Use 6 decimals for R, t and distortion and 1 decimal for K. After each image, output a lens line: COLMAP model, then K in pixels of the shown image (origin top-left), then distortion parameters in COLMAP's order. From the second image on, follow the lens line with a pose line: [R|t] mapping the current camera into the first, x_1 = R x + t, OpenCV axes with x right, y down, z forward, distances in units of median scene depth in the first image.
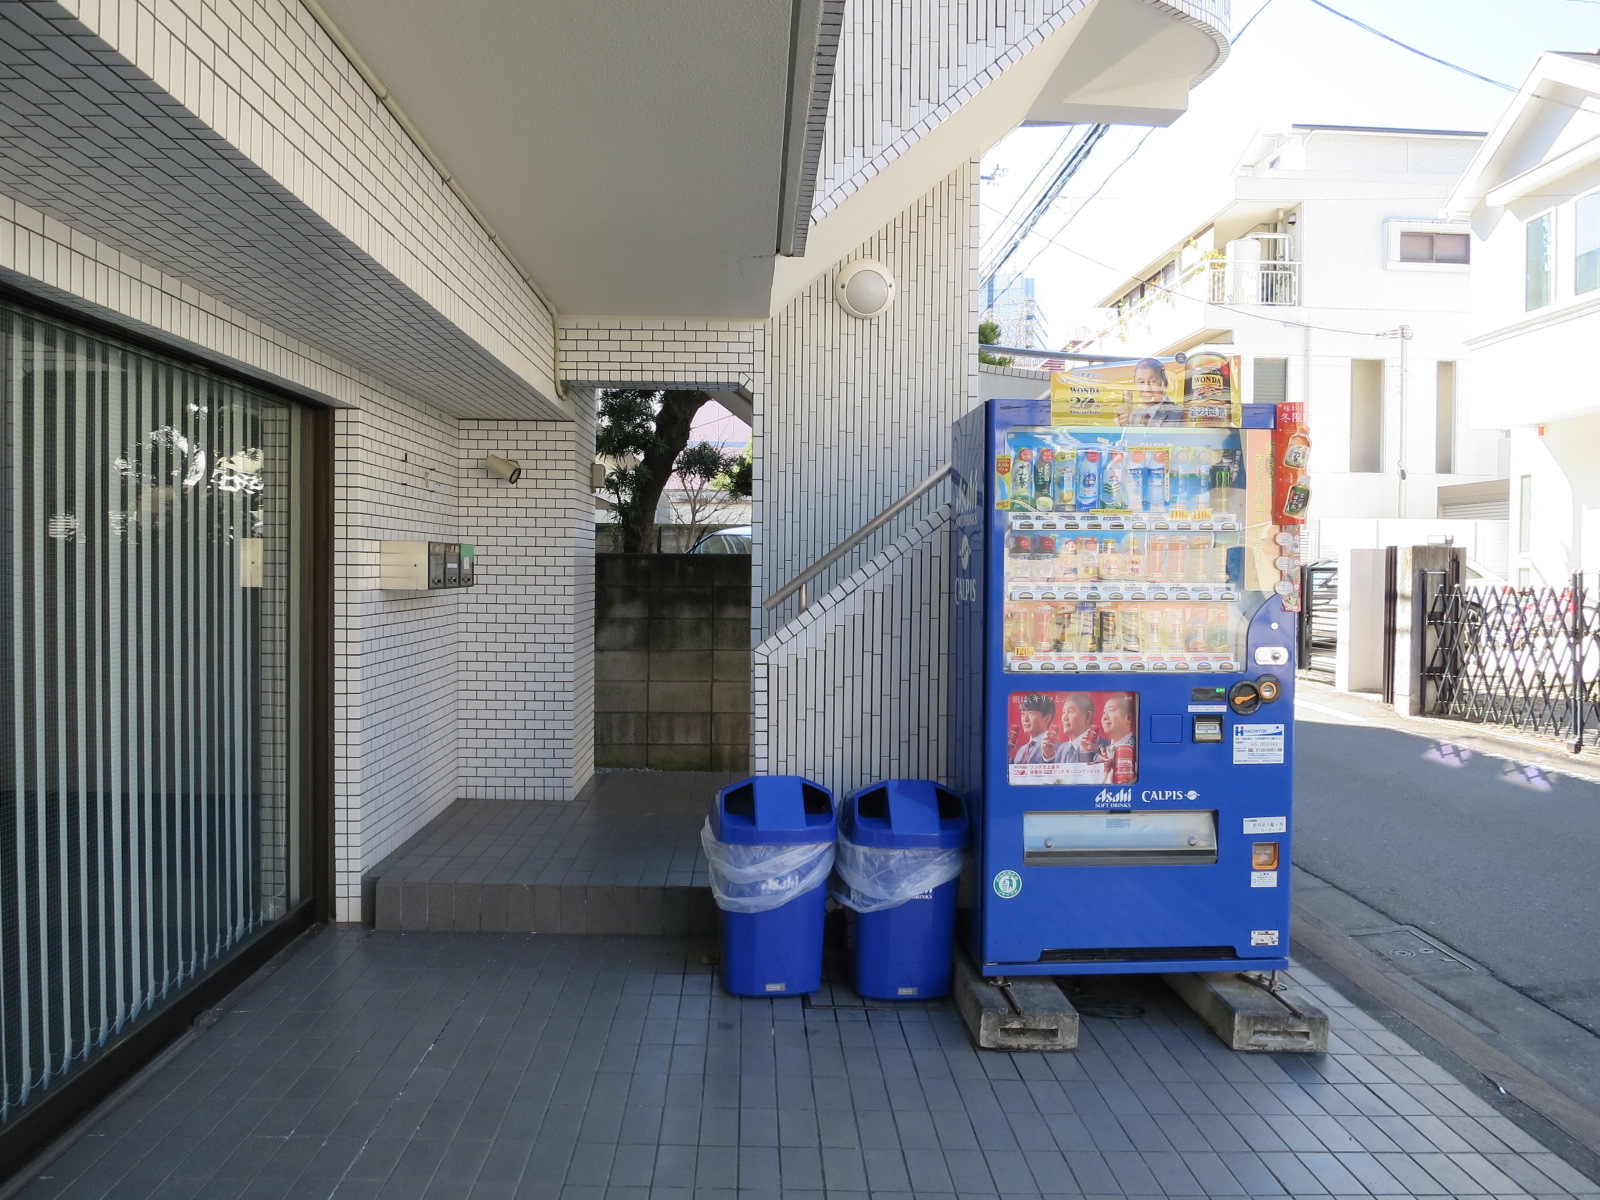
lens RADIAL K [[1179.3, 0, 800.0], [0, 1179.3, 600.0], [0, 0, 1]] dist [-0.044726, 0.001103]
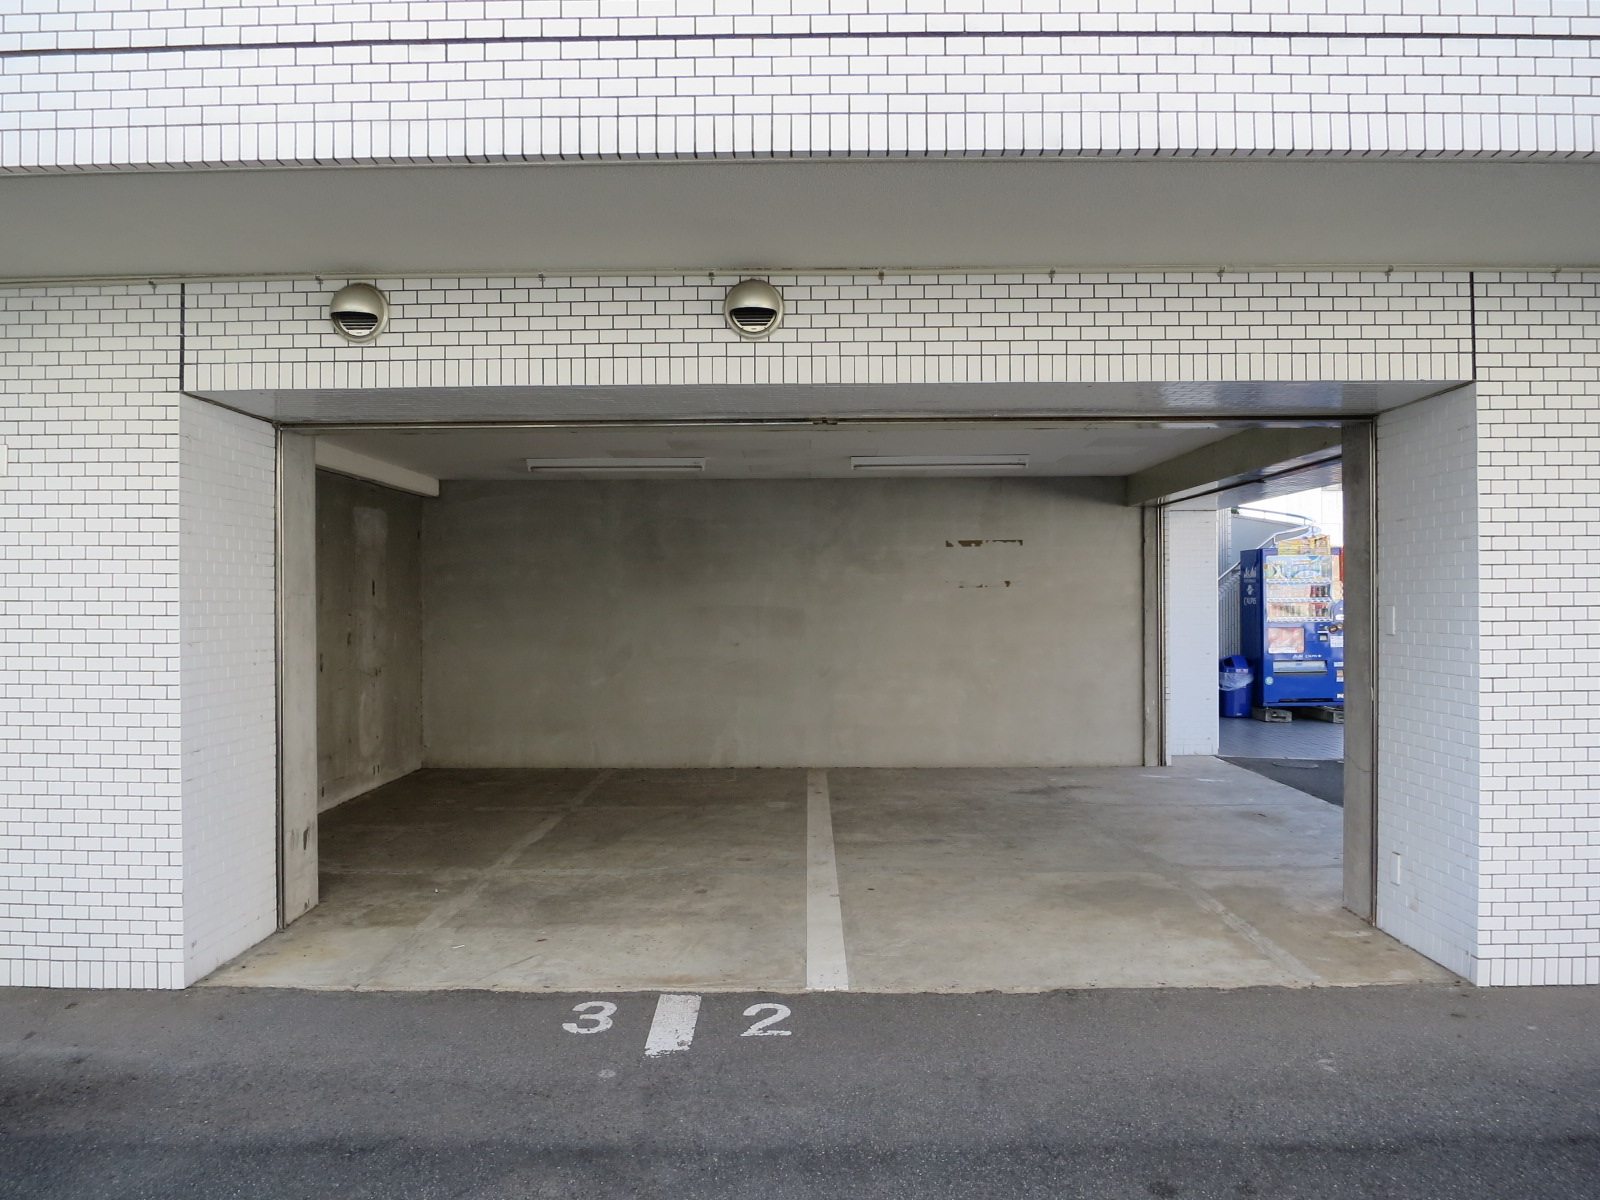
lens RADIAL K [[1179.3, 0, 800.0], [0, 1179.3, 600.0], [0, 0, 1]] dist [-0.044726, 0.001103]
pose [[0.998898, -0.017085, -0.043703, -1.076044], [0.015963, 0.999537, -0.025912, 0.059090], [0.044126, 0.025185, 0.998708, -2.606333]]
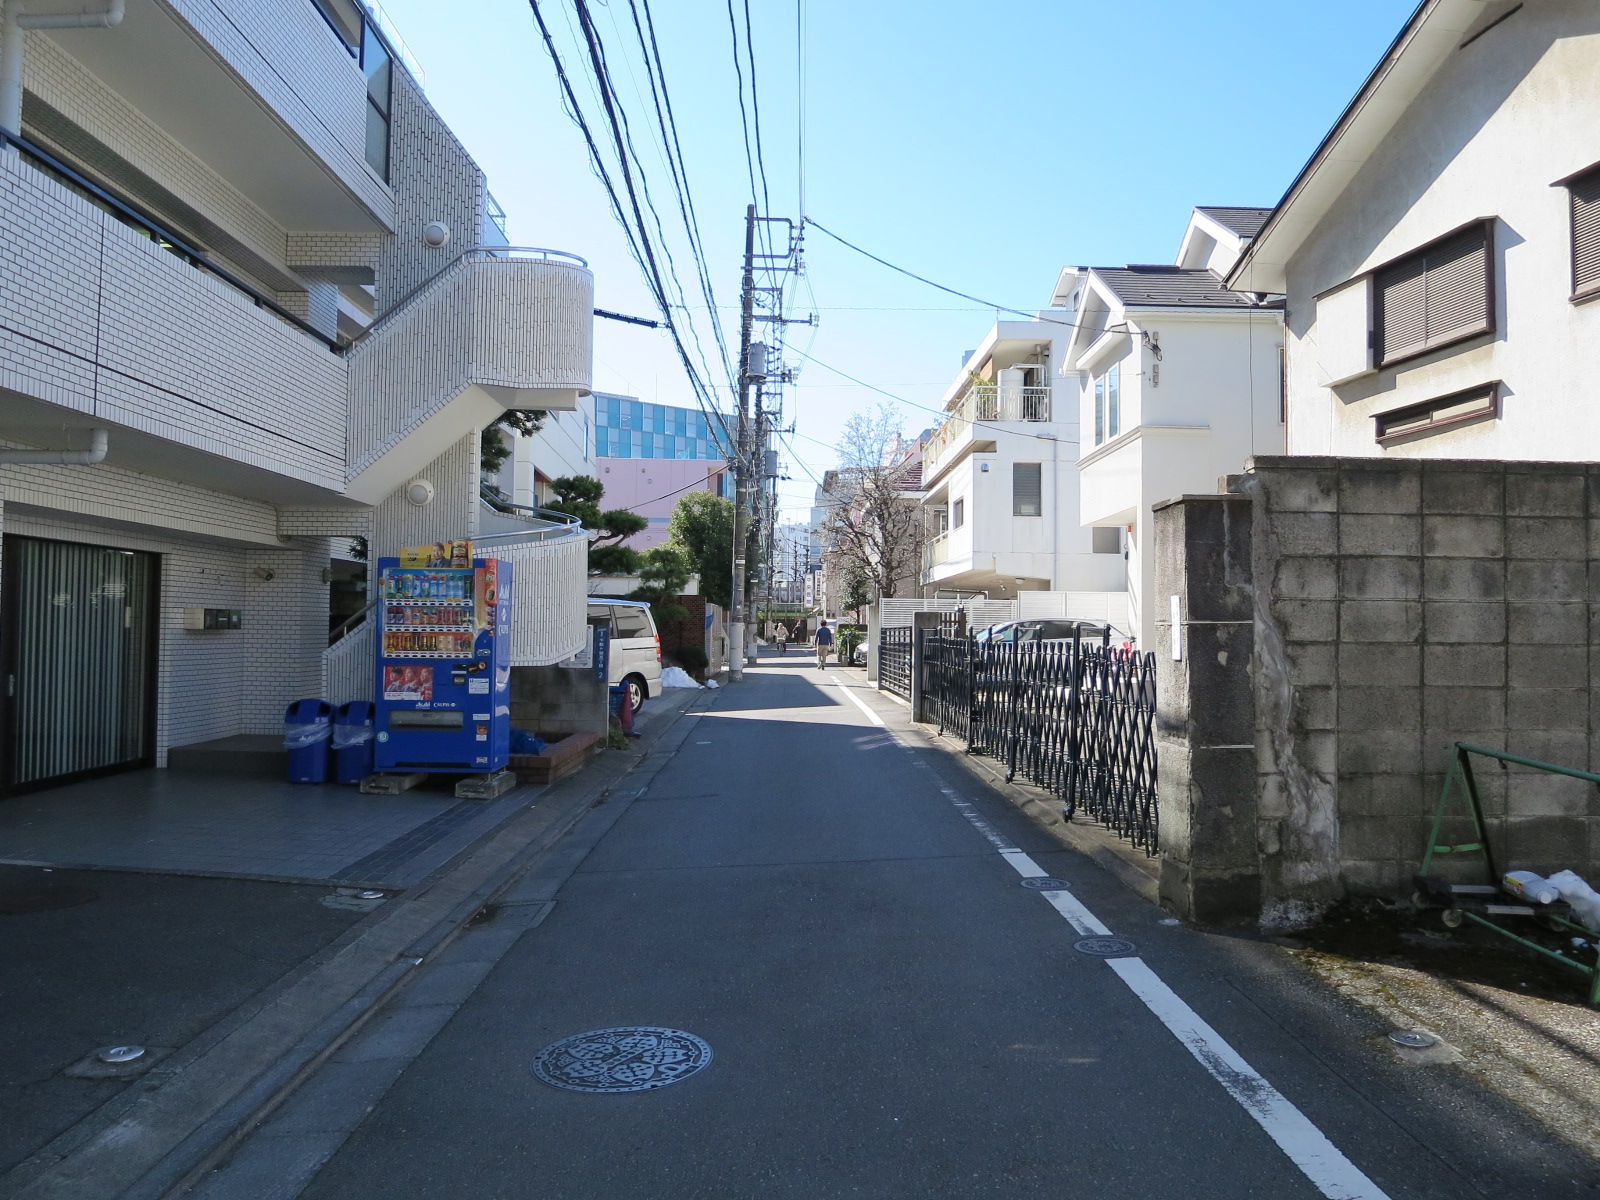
lens RADIAL K [[1179.3, 0, 800.0], [0, 1179.3, 600.0], [0, 0, 1]] dist [-0.044726, 0.001103]
pose [[0.999827, 0.003556, -0.018269, 1.133098], [-0.004564, 0.998454, -0.055400, 0.070147], [0.018044, 0.055473, 0.998297, -1.612221]]
